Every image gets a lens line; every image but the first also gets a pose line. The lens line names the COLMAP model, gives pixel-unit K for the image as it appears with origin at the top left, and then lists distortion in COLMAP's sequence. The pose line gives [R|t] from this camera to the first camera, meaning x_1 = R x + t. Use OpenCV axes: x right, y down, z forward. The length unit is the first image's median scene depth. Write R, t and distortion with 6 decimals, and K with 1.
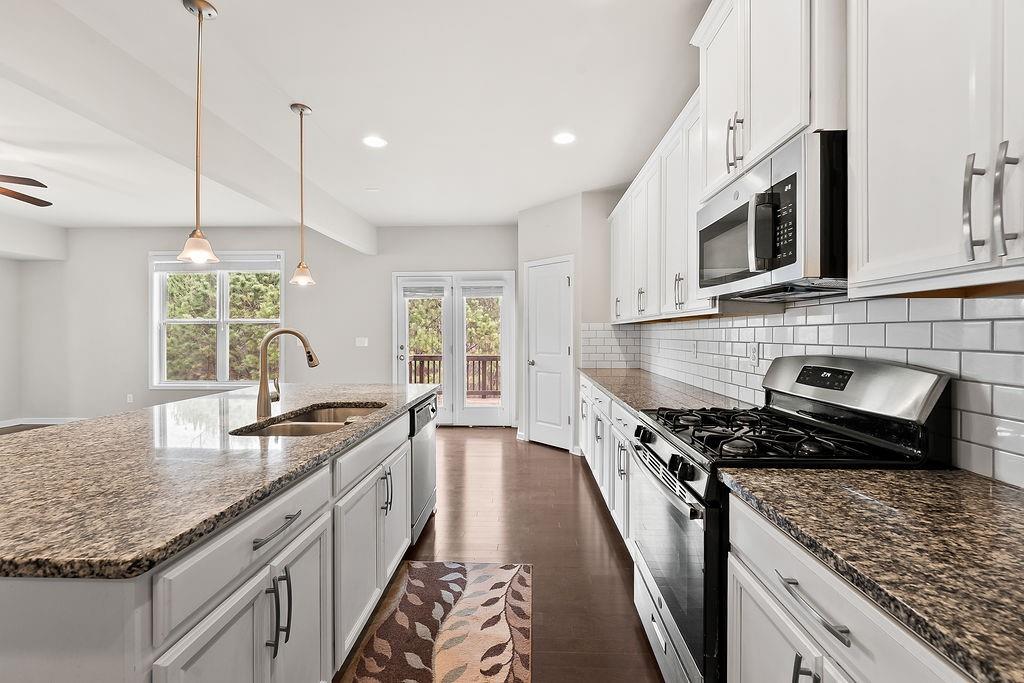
lens RADIAL K [[413.9, 0, 513.3], [0, 413.9, 334.8], [0, 0, 1]] dist [-0.000662, -0.000491]
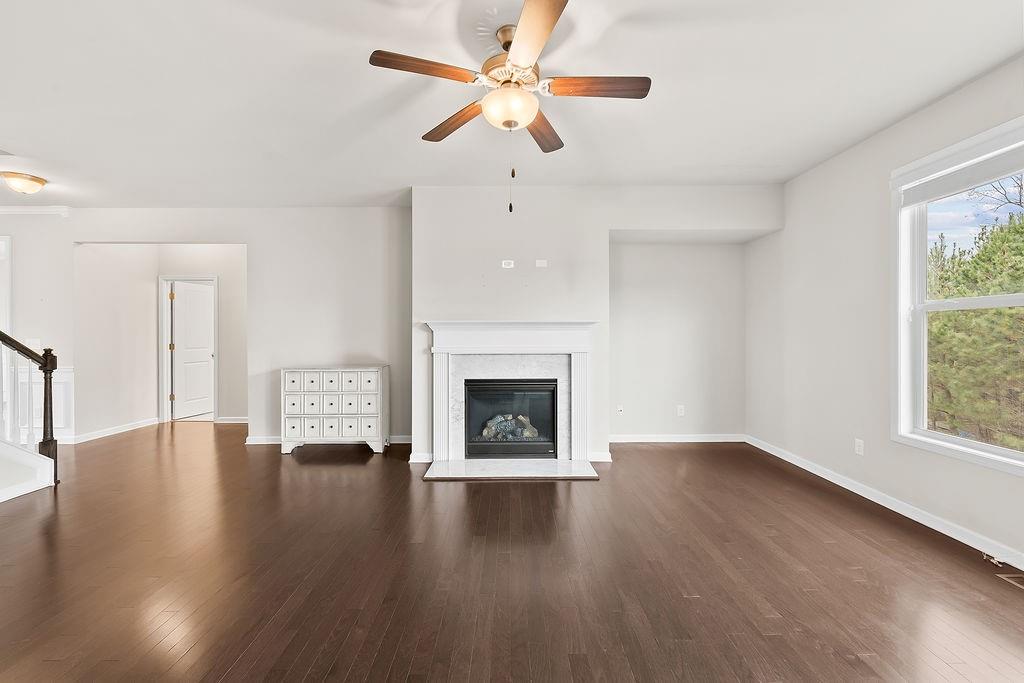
lens RADIAL K [[413.9, 0, 513.3], [0, 413.9, 334.8], [0, 0, 1]] dist [-0.000662, -0.000491]
pose [[0.034170, 0.004082, -0.999408, -0.102712], [0.001650, 0.999990, 0.004141, -0.000789], [0.999415, -0.001791, 0.034163, 0.136986]]
